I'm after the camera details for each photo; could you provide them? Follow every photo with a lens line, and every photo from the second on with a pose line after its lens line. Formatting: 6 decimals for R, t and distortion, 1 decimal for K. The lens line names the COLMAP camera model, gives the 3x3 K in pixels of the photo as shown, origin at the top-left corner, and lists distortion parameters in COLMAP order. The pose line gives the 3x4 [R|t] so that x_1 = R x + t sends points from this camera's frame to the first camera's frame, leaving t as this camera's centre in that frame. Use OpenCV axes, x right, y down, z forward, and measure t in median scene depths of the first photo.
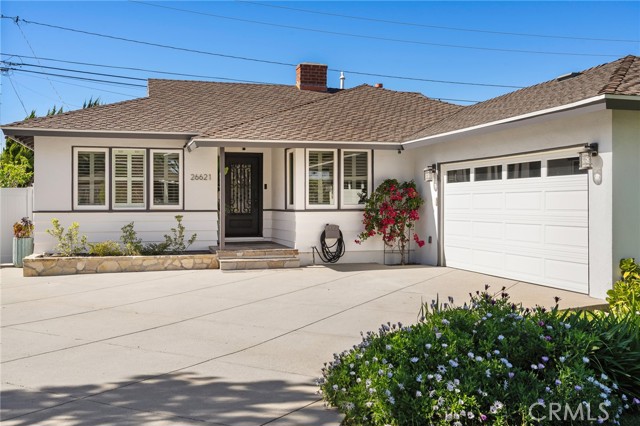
lens RADIAL K [[638.0, 0, 320.0], [0, 638.0, 213.0], [0, 0, 1]] dist [0.010865, -0.006098]
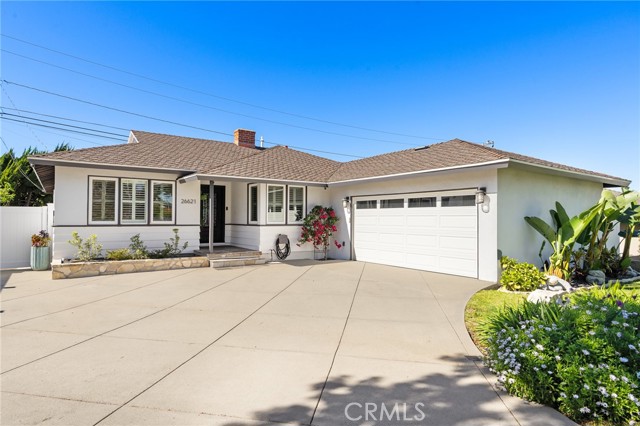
lens RADIAL K [[365.8, 0, 320.0], [0, 365.8, 213.0], [0, 0, 1]] dist [-0.000508, -0.000058]
pose [[0.946314, 0.012884, 0.322991, -0.179937], [-0.003503, 0.999555, -0.029609, -0.007840], [-0.323229, 0.026888, 0.945939, 0.146932]]
